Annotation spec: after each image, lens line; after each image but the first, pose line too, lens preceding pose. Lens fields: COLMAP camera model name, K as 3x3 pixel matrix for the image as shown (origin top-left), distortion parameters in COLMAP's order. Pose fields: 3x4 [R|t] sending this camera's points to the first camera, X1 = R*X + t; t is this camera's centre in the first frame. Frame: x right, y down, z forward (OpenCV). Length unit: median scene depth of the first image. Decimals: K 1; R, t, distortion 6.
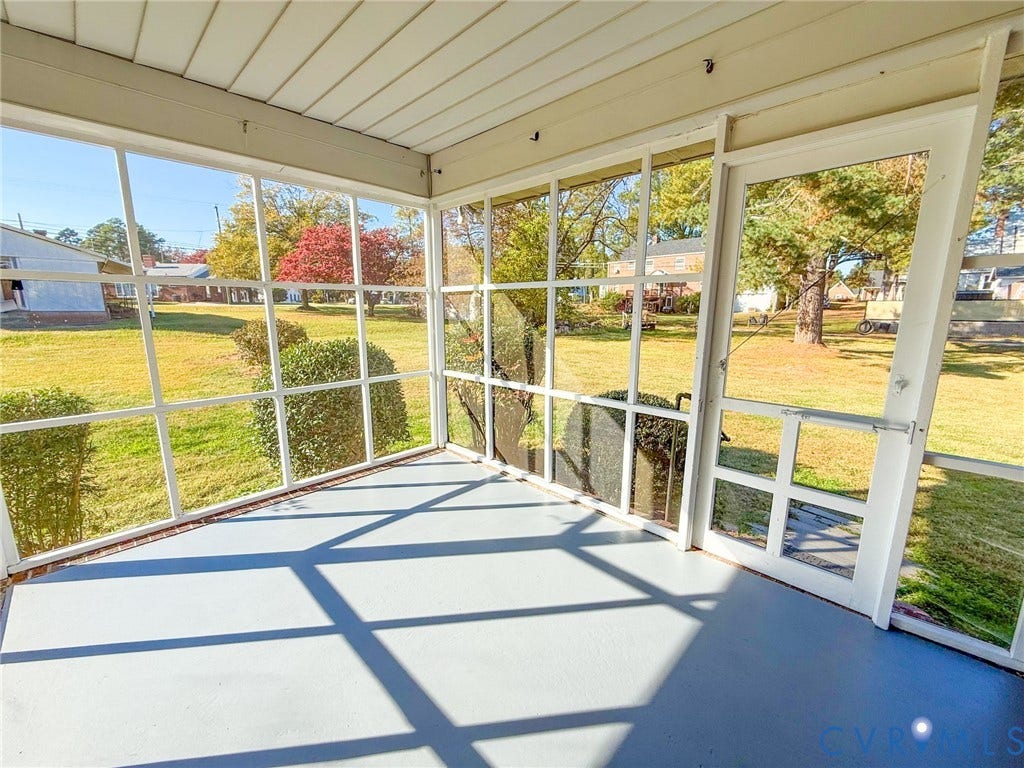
lens RADIAL K [[409.1, 0, 510.5], [0, 409.1, 382.7], [0, 0, 1]] dist [0.001445, 0.000083]
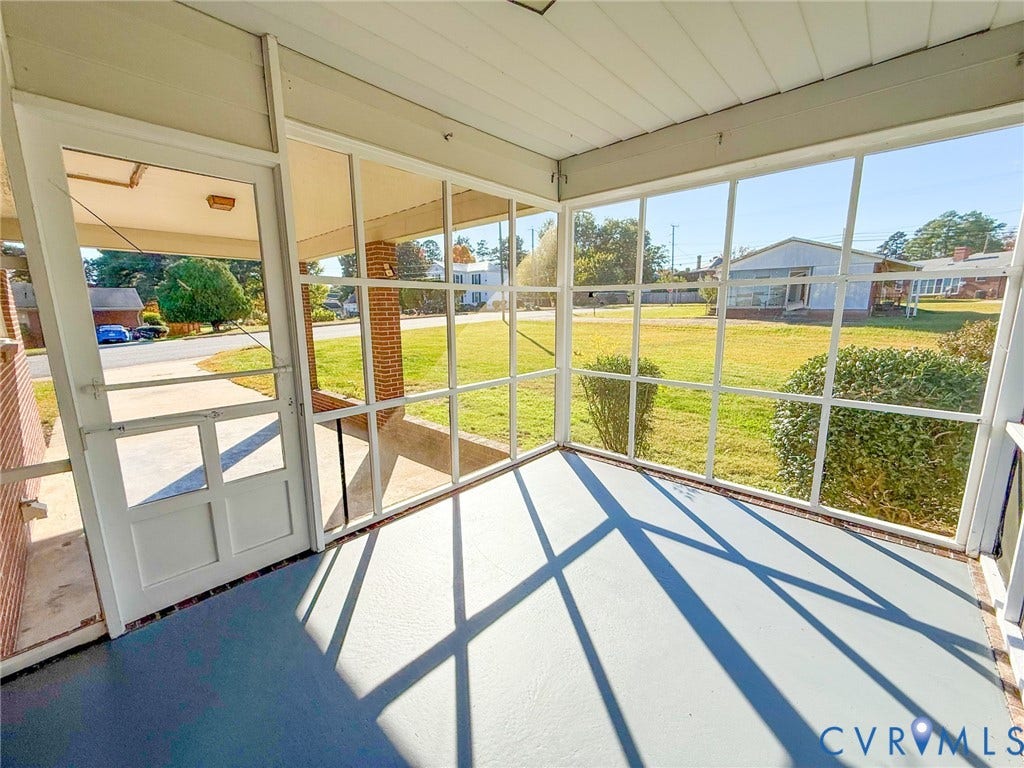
lens RADIAL K [[409.1, 0, 510.5], [0, 409.1, 382.7], [0, 0, 1]] dist [0.001445, 0.000083]
pose [[0.026353, 0.179167, -0.983466, 0.415001], [-0.175376, 0.969378, 0.171901, -0.071689], [0.984149, 0.167947, 0.056968, 0.405645]]
